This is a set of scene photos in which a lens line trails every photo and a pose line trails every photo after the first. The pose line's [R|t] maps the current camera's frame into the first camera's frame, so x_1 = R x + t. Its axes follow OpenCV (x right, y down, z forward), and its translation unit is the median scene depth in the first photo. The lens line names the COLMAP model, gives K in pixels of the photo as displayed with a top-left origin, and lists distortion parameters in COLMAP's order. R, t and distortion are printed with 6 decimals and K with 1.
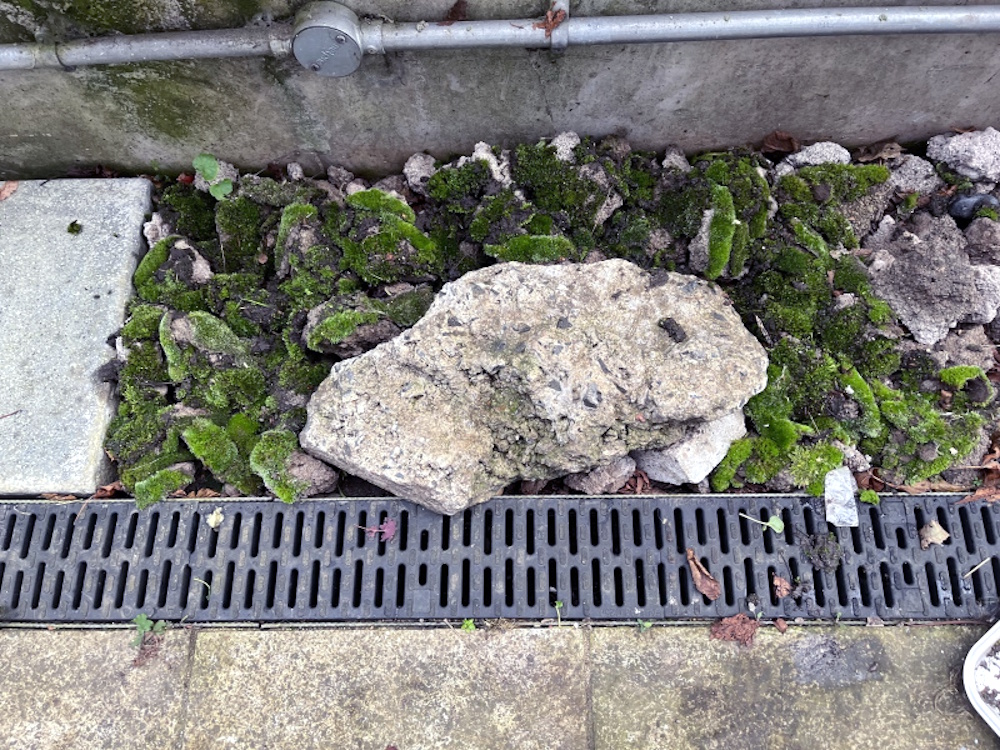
lens RADIAL K [[779.9, 0, 500.0], [0, 779.9, 375.0], [0, 0, 1]] dist [0.070451, -0.079729]
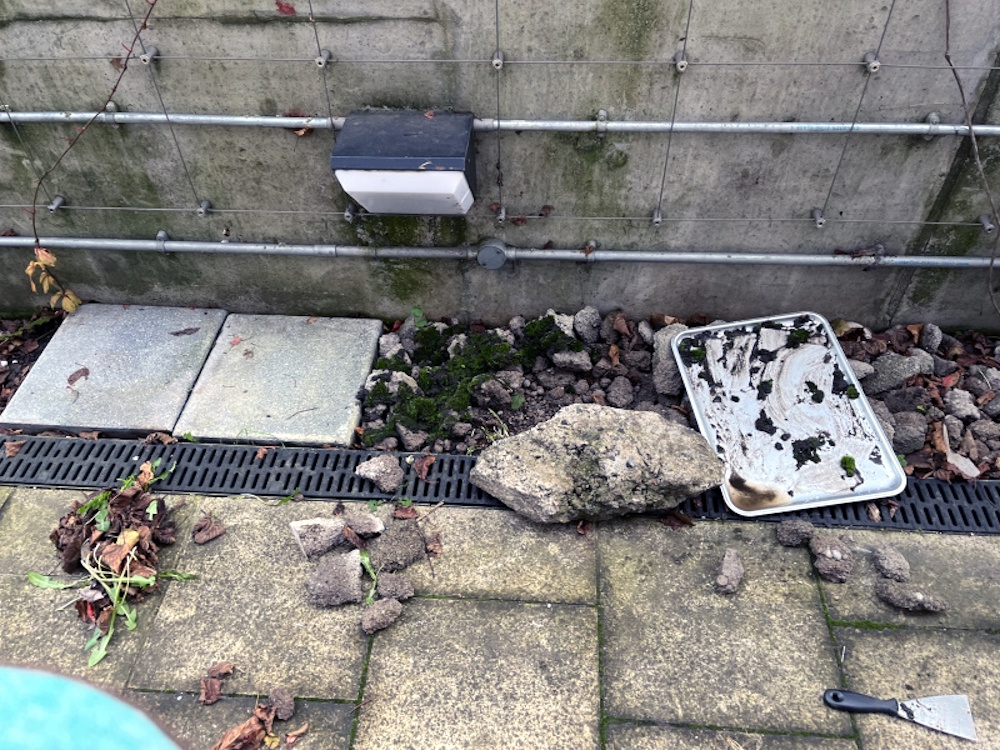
lens RADIAL K [[779.9, 0, 500.0], [0, 779.9, 375.0], [0, 0, 1]] dist [0.070451, -0.079729]
pose [[0.996971, 0.071895, -0.029671, -0.093772], [-0.077758, 0.913071, -0.400319, 0.772446], [-0.001689, 0.401413, 0.915896, -0.906388]]
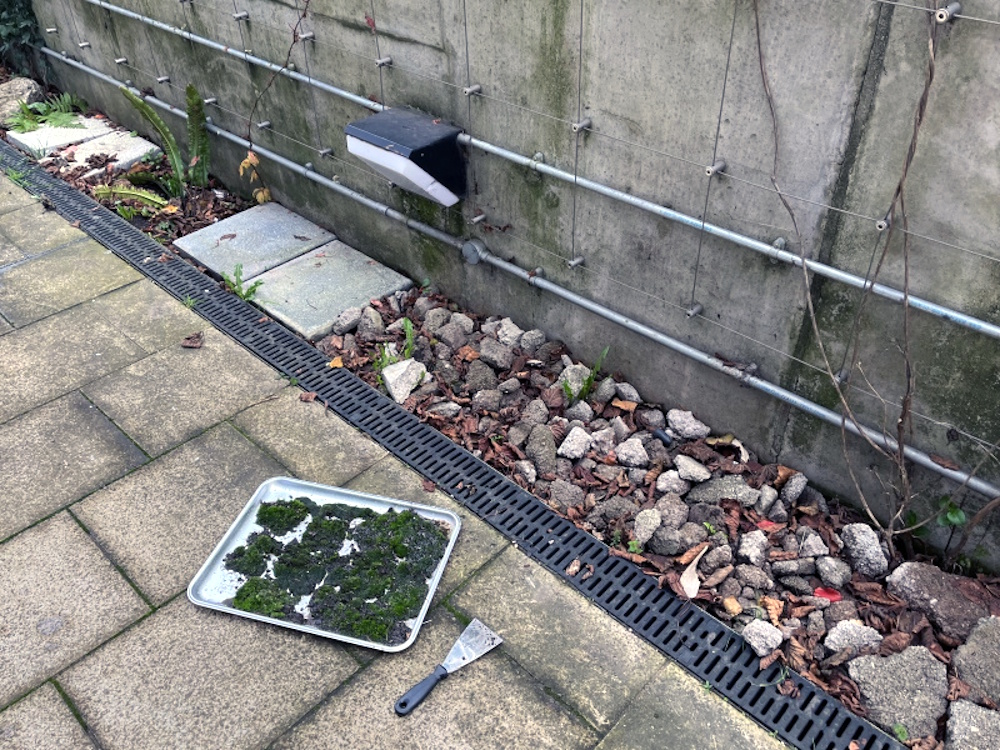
lens RADIAL K [[814.2, 0, 500.0], [0, 814.2, 375.0], [0, 0, 1]] dist [0.064411, -0.011551]
pose [[0.720688, 0.456156, -0.522045, 1.463962], [-0.654094, 0.696934, -0.294012, 0.633915], [0.229716, 0.553357, 0.800641, -0.991994]]
